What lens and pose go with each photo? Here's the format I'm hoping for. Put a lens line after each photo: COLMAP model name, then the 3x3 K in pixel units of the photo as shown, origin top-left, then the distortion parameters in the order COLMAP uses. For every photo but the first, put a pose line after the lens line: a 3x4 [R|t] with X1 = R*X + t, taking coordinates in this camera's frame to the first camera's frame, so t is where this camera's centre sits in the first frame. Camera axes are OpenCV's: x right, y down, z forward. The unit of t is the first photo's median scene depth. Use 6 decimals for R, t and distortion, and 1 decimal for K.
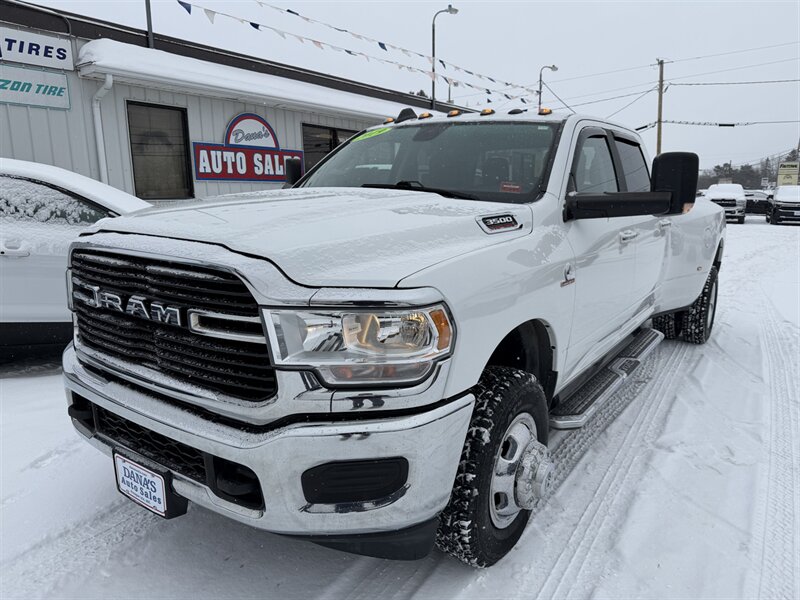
lens RADIAL K [[561.4, 0, 401.2], [0, 561.4, 300.5], [0, 0, 1]] dist [0.024289, -0.028410]
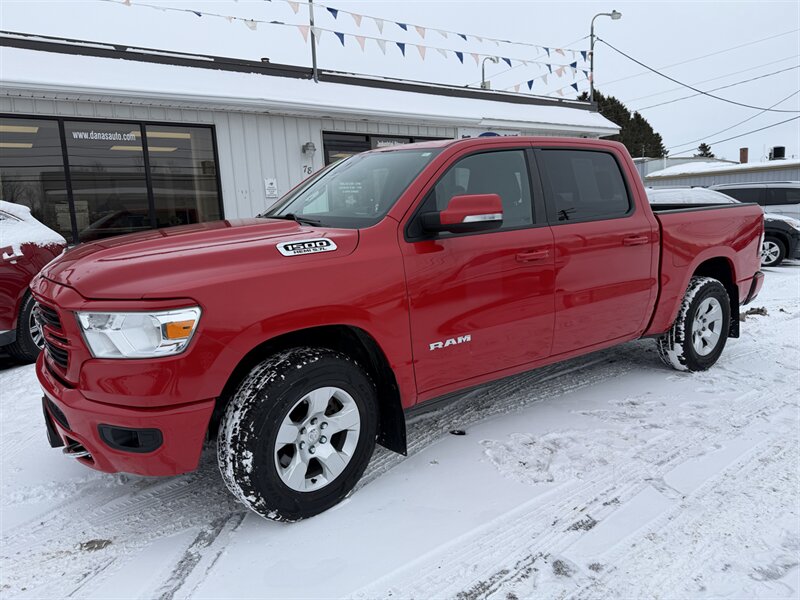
lens RADIAL K [[561.4, 0, 405.8], [0, 561.4, 295.1], [0, 0, 1]] dist [0.024289, -0.028410]
pose [[0.943319, 0.010708, -0.331715, 0.534929], [-0.023444, 0.999133, -0.034414, -0.106699], [0.331058, 0.040240, 0.942752, 0.615289]]
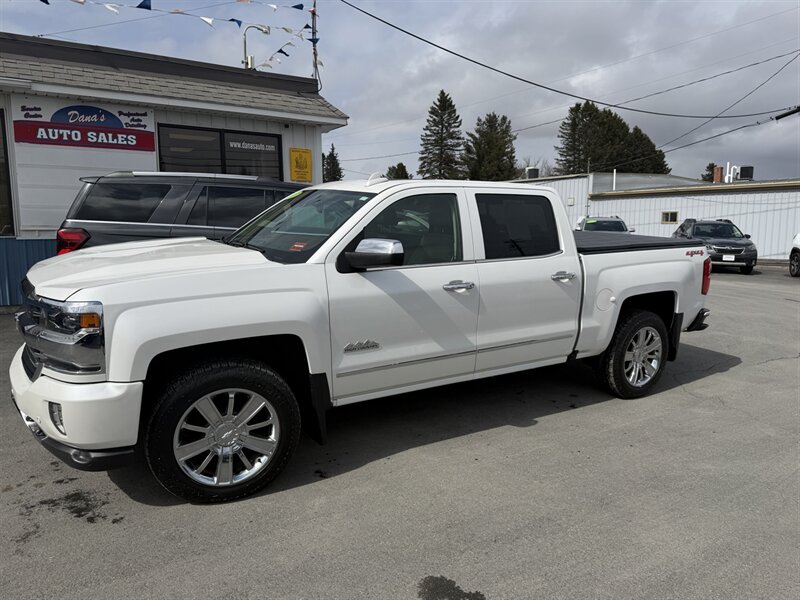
lens RADIAL K [[561.4, 0, 401.5], [0, 561.4, 299.1], [0, 0, 1]] dist [0.024289, -0.028410]
pose [[0.927143, 0.050365, -0.371308, 1.029552], [-0.072900, 0.996236, -0.046898, -0.210881], [0.367548, 0.070549, 0.927325, 1.199443]]
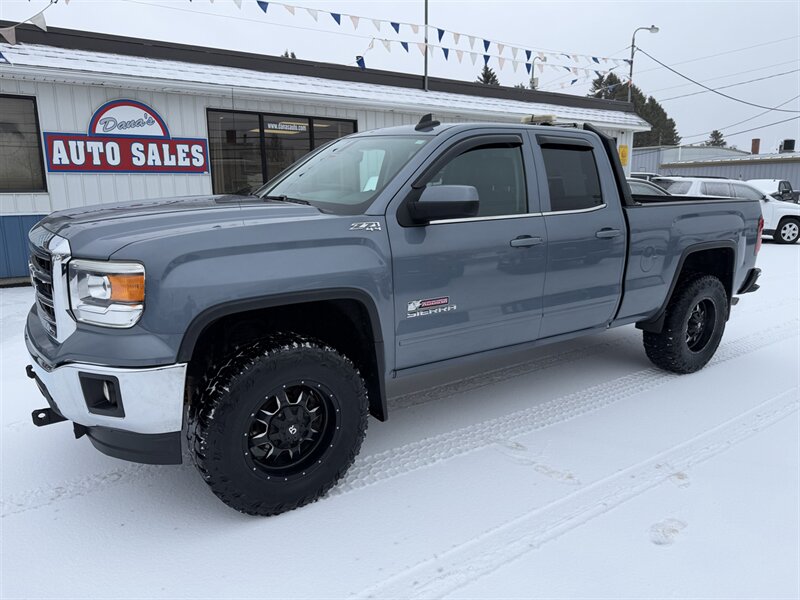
lens RADIAL K [[561.4, 0, 398.5], [0, 561.4, 298.0], [0, 0, 1]] dist [0.024289, -0.028410]
pose [[0.937663, 0.062942, -0.341798, 0.468853], [-0.062685, 0.997964, 0.011808, -0.045325], [0.341846, 0.010354, 0.939699, 0.278858]]
